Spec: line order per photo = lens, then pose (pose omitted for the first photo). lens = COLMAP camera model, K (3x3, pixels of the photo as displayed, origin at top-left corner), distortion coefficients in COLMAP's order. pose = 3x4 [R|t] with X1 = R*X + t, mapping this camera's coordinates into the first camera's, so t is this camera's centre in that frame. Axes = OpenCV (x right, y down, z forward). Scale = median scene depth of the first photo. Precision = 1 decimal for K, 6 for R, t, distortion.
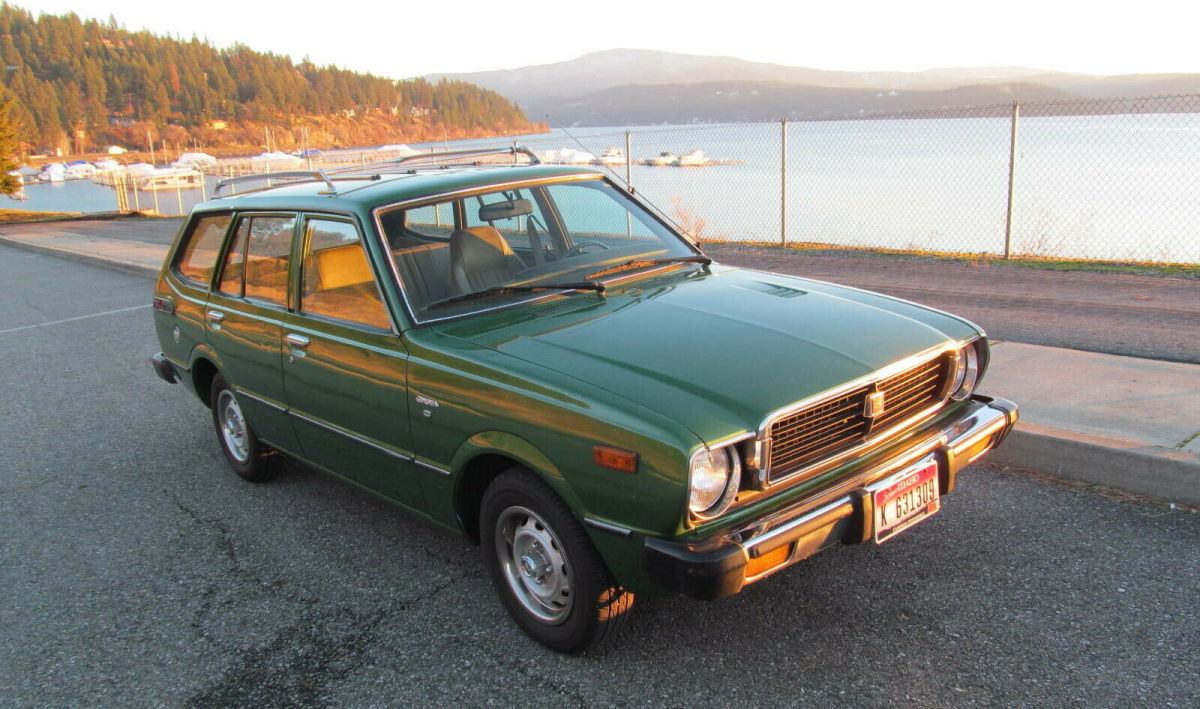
lens RADIAL K [[997.4, 0, 606.2], [0, 997.4, 361.8], [0, 0, 1]] dist [-0.049022, 0.010037]
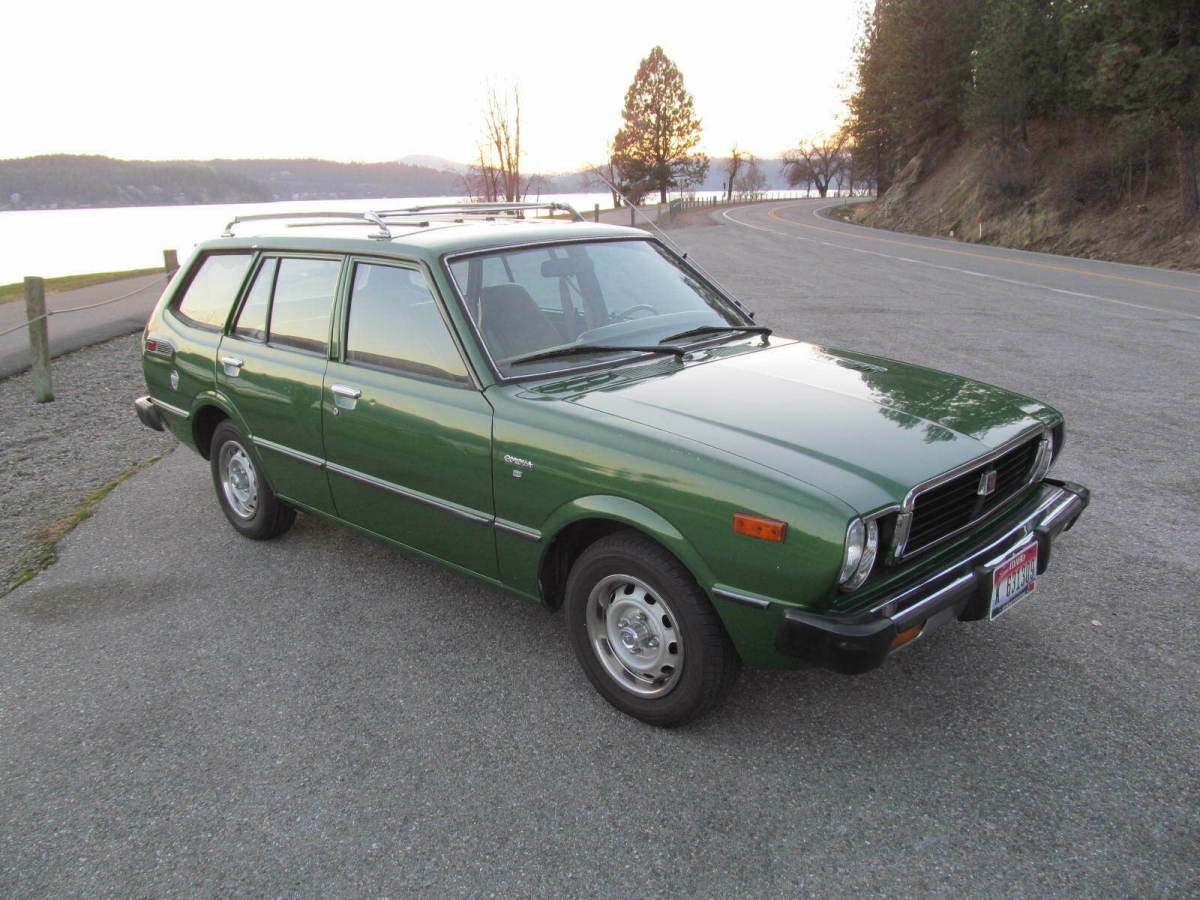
lens RADIAL K [[1001.8, 0, 604.0], [0, 1001.8, 448.4], [0, 0, 1]] dist [-0.058489, 0.026736]
pose [[0.993271, 0.044460, 0.106935, -0.159786], [-0.045952, 0.998877, 0.011527, 0.009972], [-0.106303, -0.016364, 0.994199, 0.030789]]
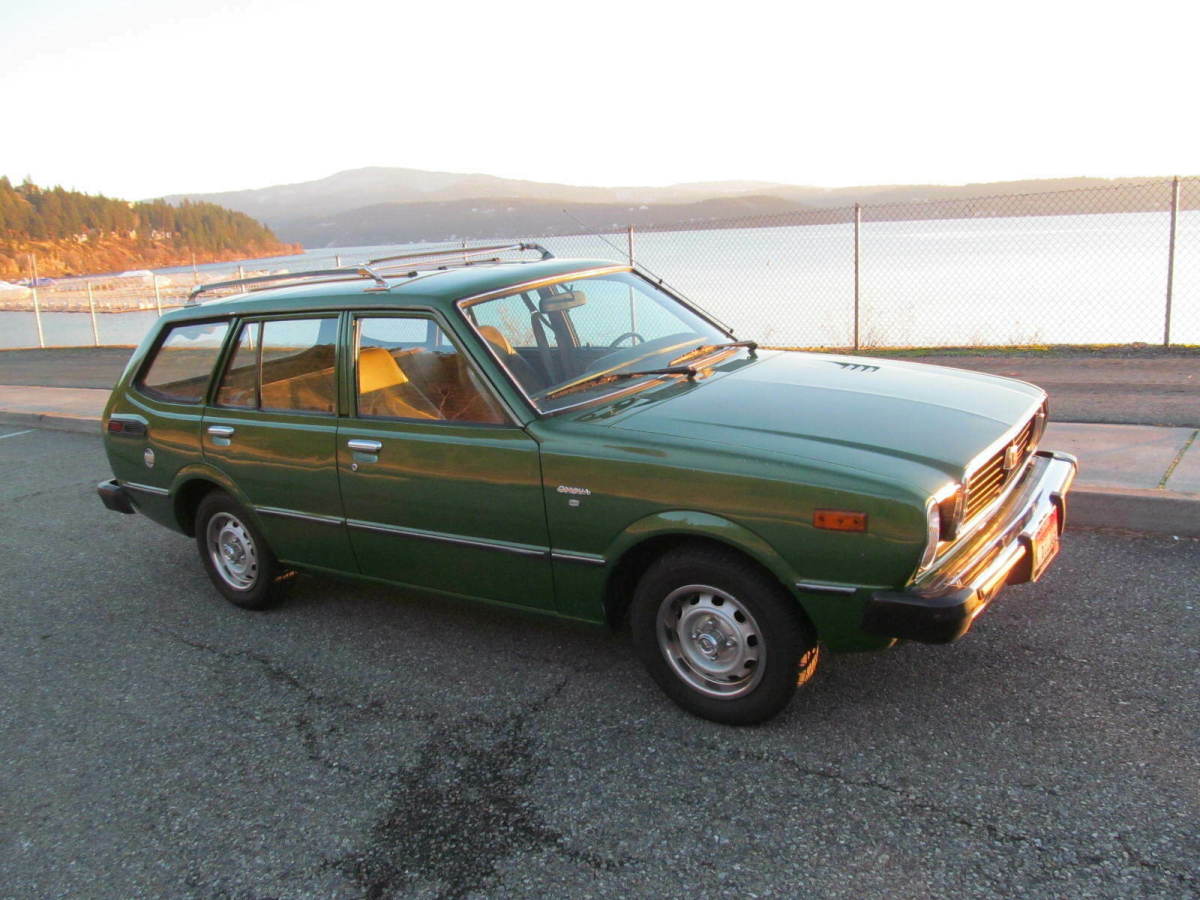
lens RADIAL K [[1001.8, 0, 598.3], [0, 1001.8, 449.4], [0, 0, 1]] dist [-0.058489, 0.026736]
pose [[0.970849, -0.065428, 0.230589, -0.302523], [0.072340, 0.997145, -0.021641, 0.017796], [-0.228514, 0.037691, 0.972811, 0.026982]]
